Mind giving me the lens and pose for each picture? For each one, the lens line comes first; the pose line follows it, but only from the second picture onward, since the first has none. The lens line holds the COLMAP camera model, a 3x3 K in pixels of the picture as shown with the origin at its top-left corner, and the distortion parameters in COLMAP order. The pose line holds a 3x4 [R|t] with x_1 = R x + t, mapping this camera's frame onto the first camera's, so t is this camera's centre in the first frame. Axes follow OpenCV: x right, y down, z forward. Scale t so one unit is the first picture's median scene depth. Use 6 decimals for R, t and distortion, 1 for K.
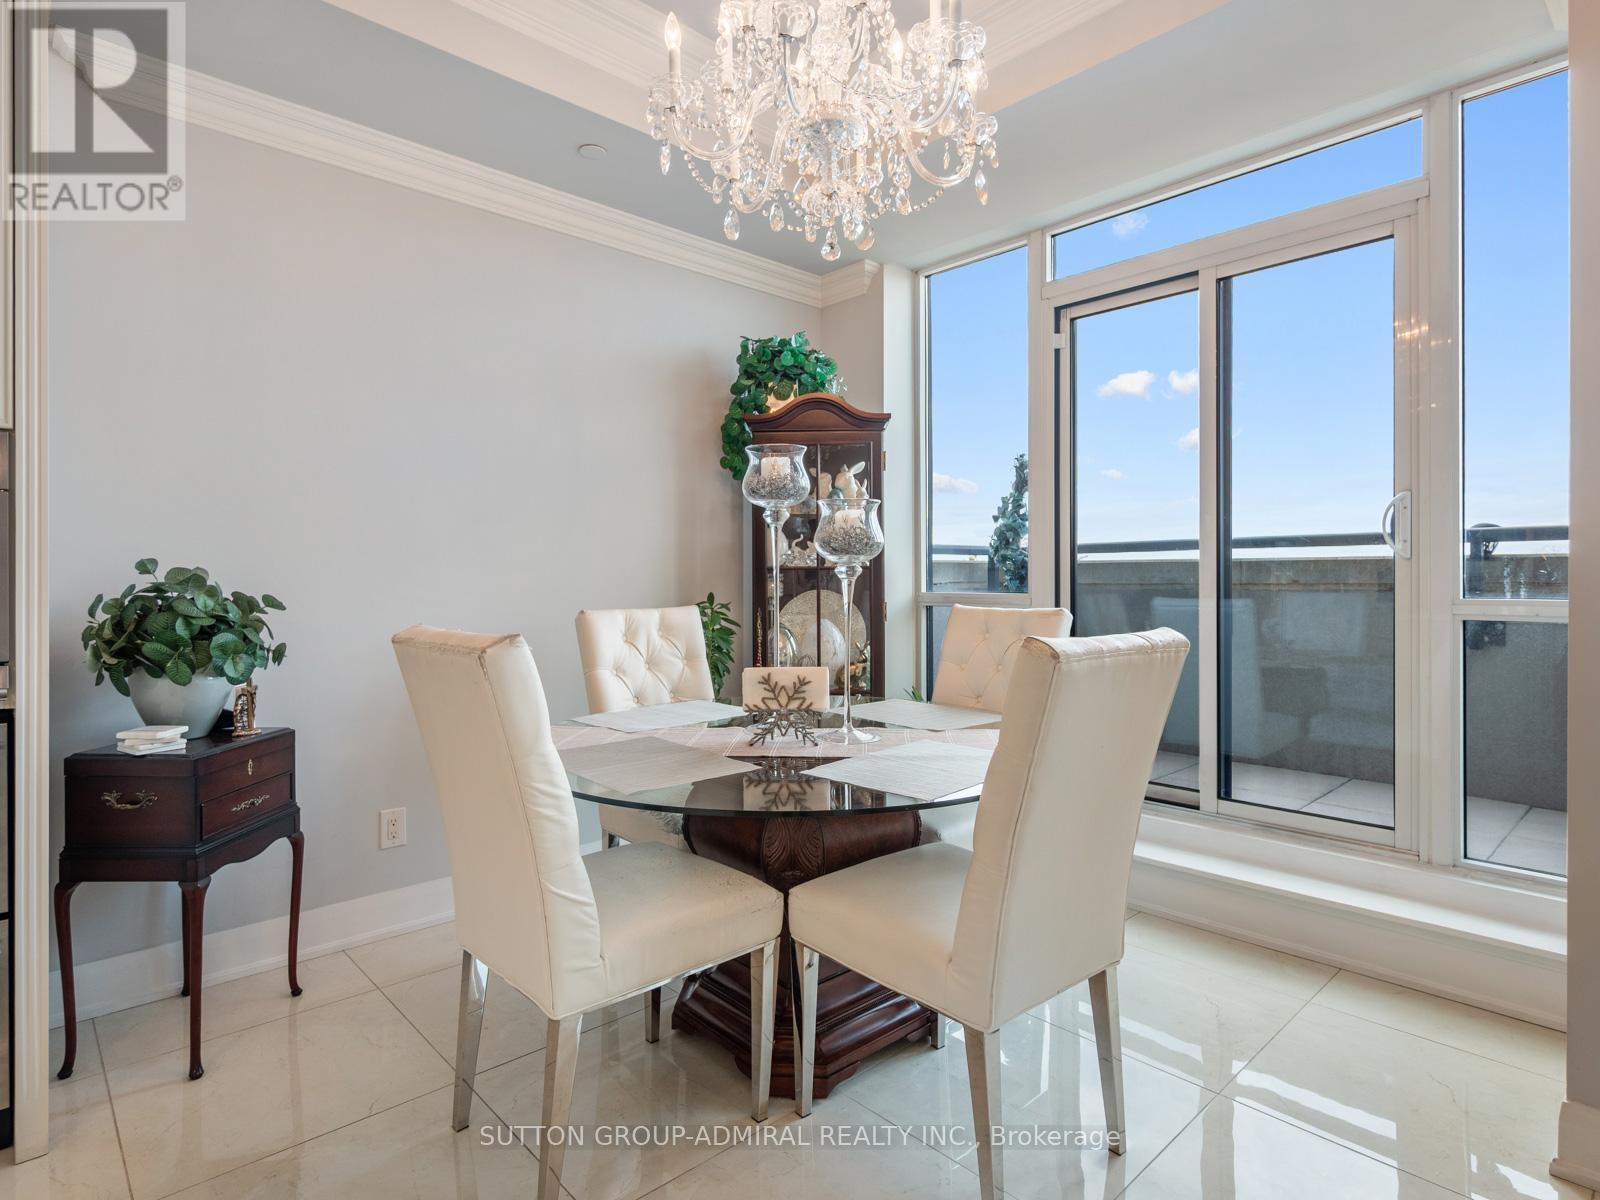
lens RADIAL K [[868.9, 0, 795.0], [0, 868.9, 583.8], [0, 0, 1]] dist [-0.002780, -0.000325]
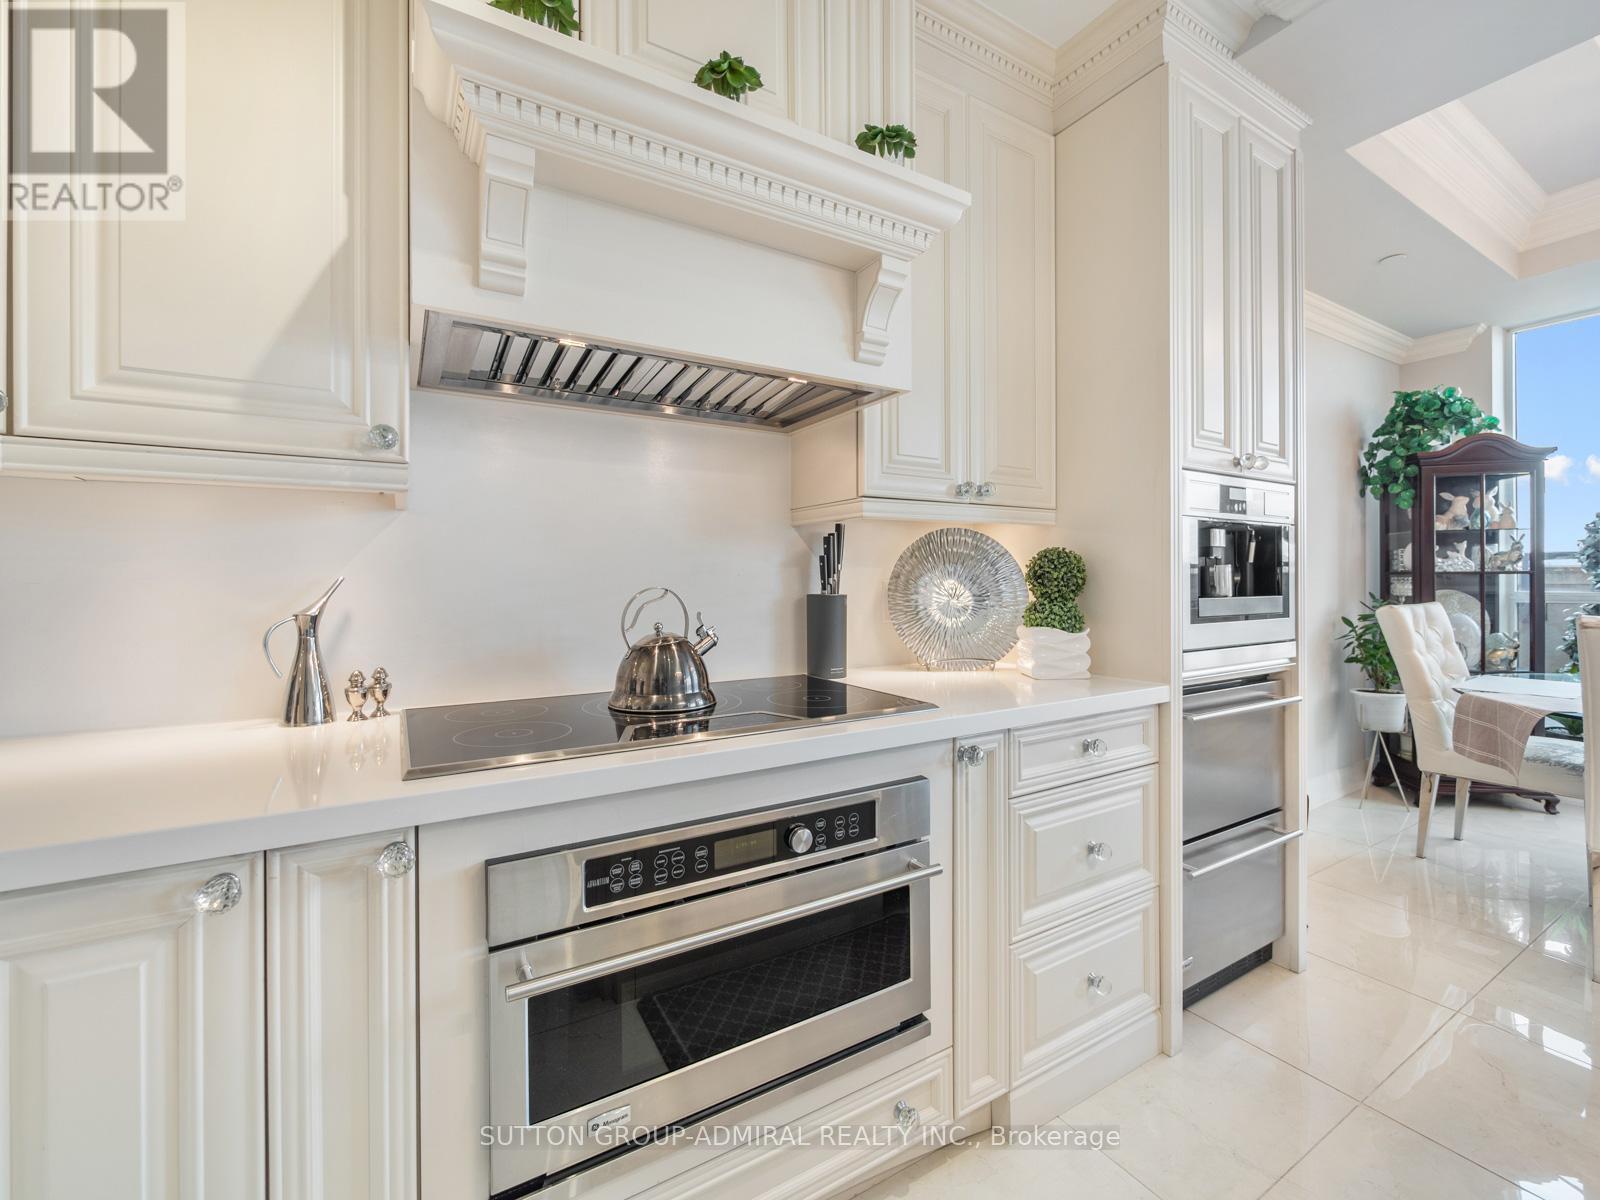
lens RADIAL K [[688.9, 0, 807.5], [0, 688.9, 577.4], [0, 0, 1]] dist [-0.000499, 0.000027]
pose [[0.981260, -0.001049, -0.192684, -1.148355], [-0.000090, 0.999983, -0.005902, -0.008004], [0.192687, 0.005809, 0.981243, -0.255842]]
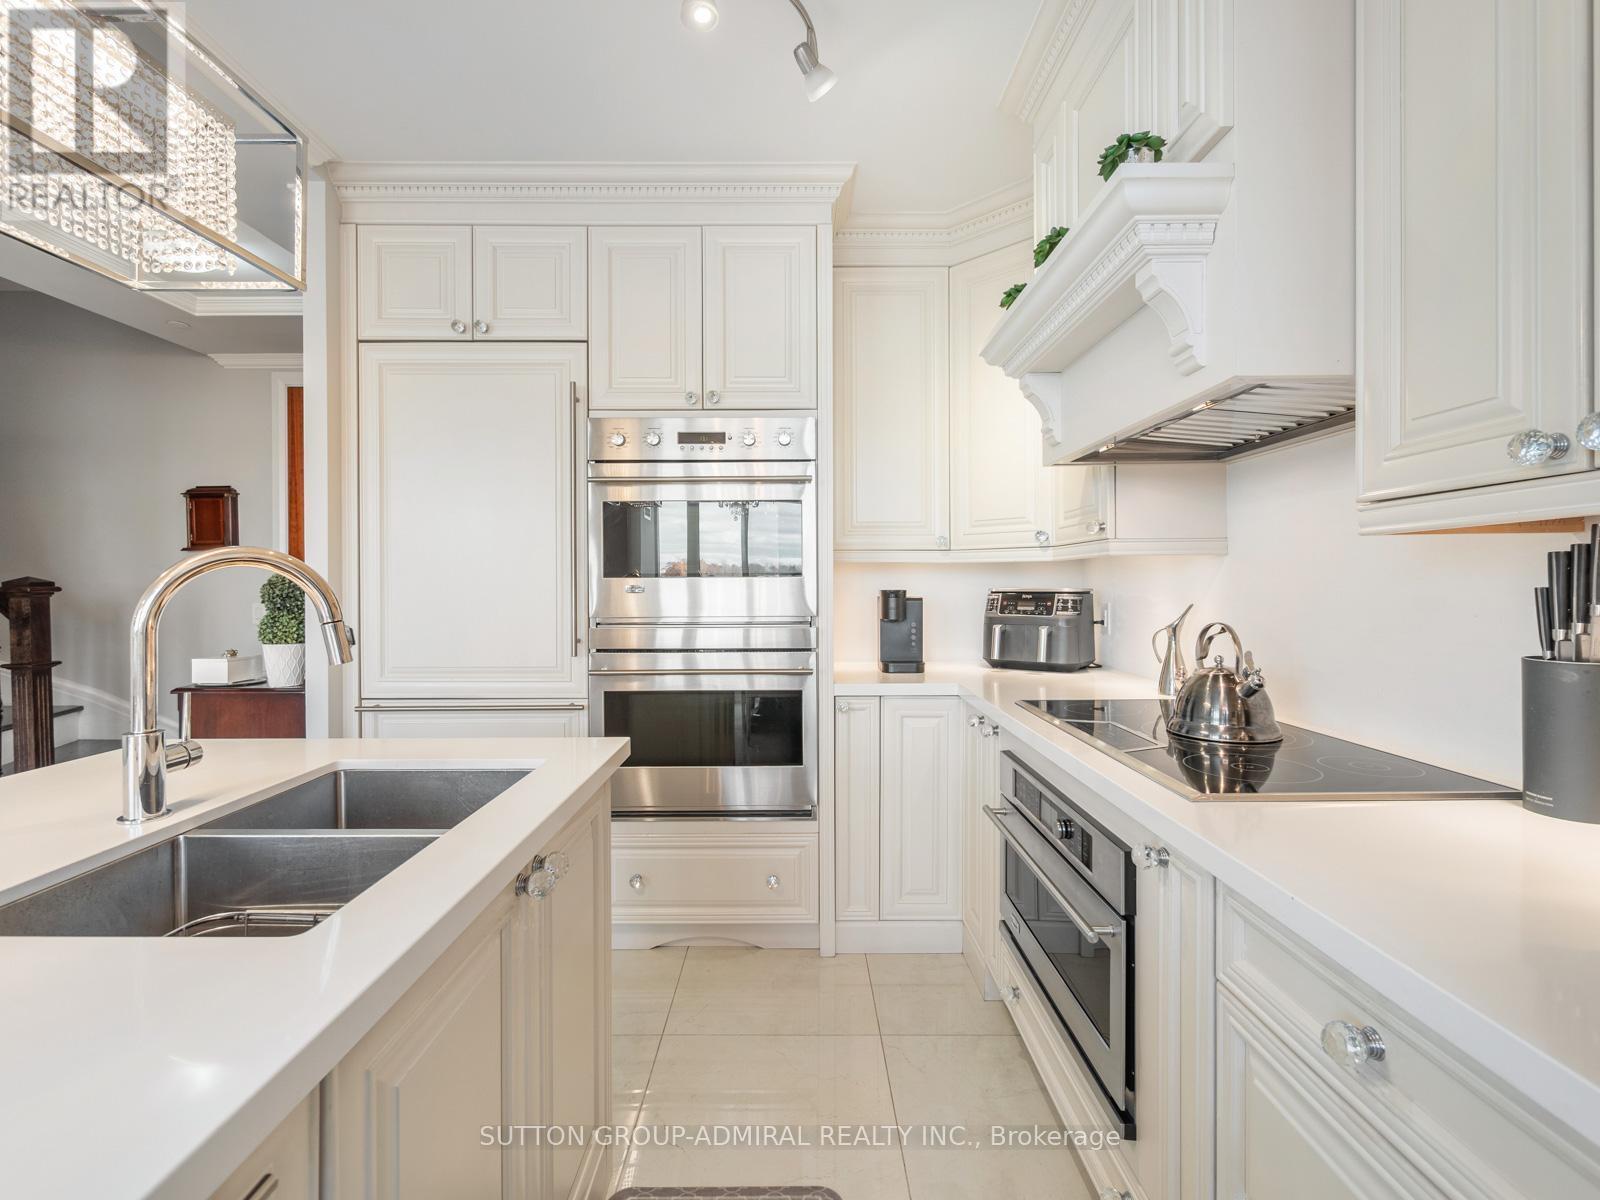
lens RADIAL K [[744.3, 0, 794.5], [0, 744.3, 588.7], [0, 0, 1]] dist [-0.001186, -0.000347]
pose [[-0.670161, 0.011682, -0.742124, -0.588190], [0.001556, 0.999896, 0.014335, -0.045954], [0.742214, 0.008452, -0.670109, 0.522167]]
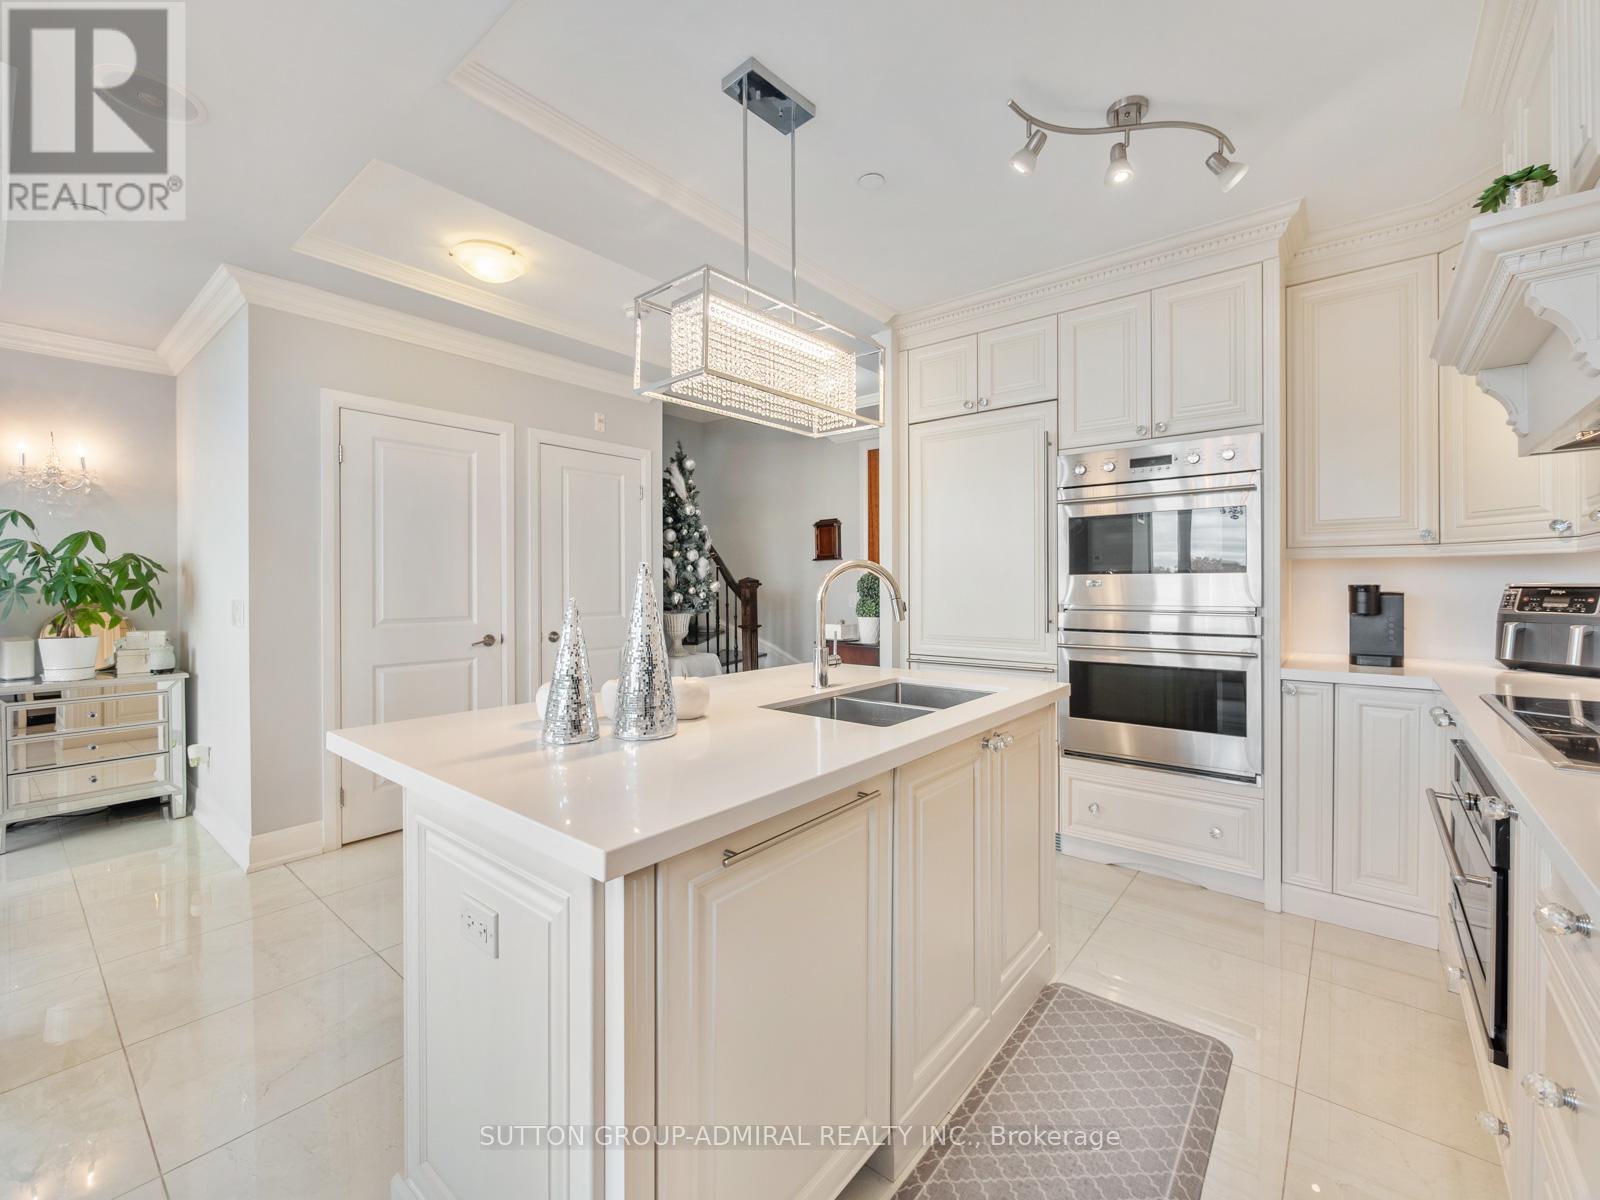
lens RADIAL K [[671.9, 0, 808.2], [0, 671.9, 590.1], [0, 0, 1]] dist [-0.000964, 0.000076]
pose [[-0.987785, 0.010173, -0.155492, -0.501075], [0.007722, 0.999836, 0.016357, -0.042347], [0.155633, 0.014957, -0.987702, 0.805679]]
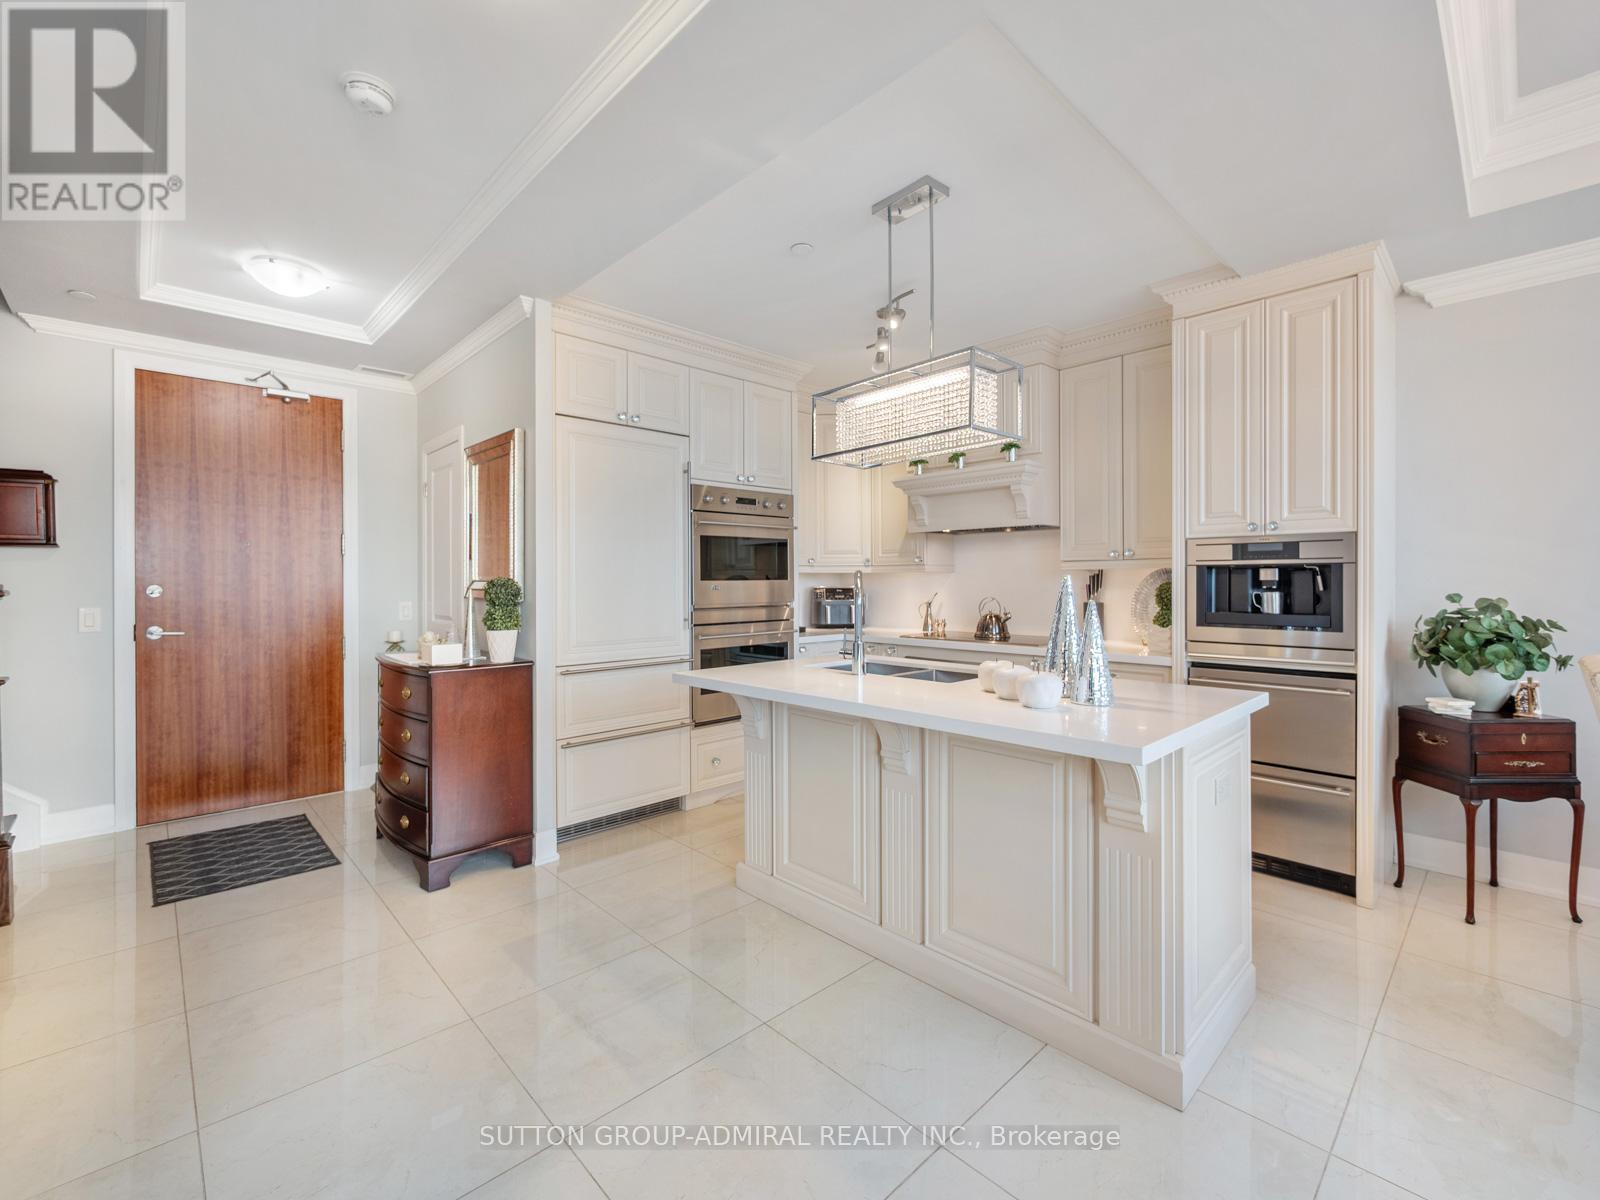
lens RADIAL K [[689.9, 0, 791.6], [0, 689.9, 582.8], [0, 0, 1]] dist [-0.001226, -0.000176]
pose [[0.012888, 0.005205, -0.999903, 0.489158], [-0.001498, 0.999985, 0.005186, -0.051478], [0.999916, 0.001431, 0.012895, -0.228711]]
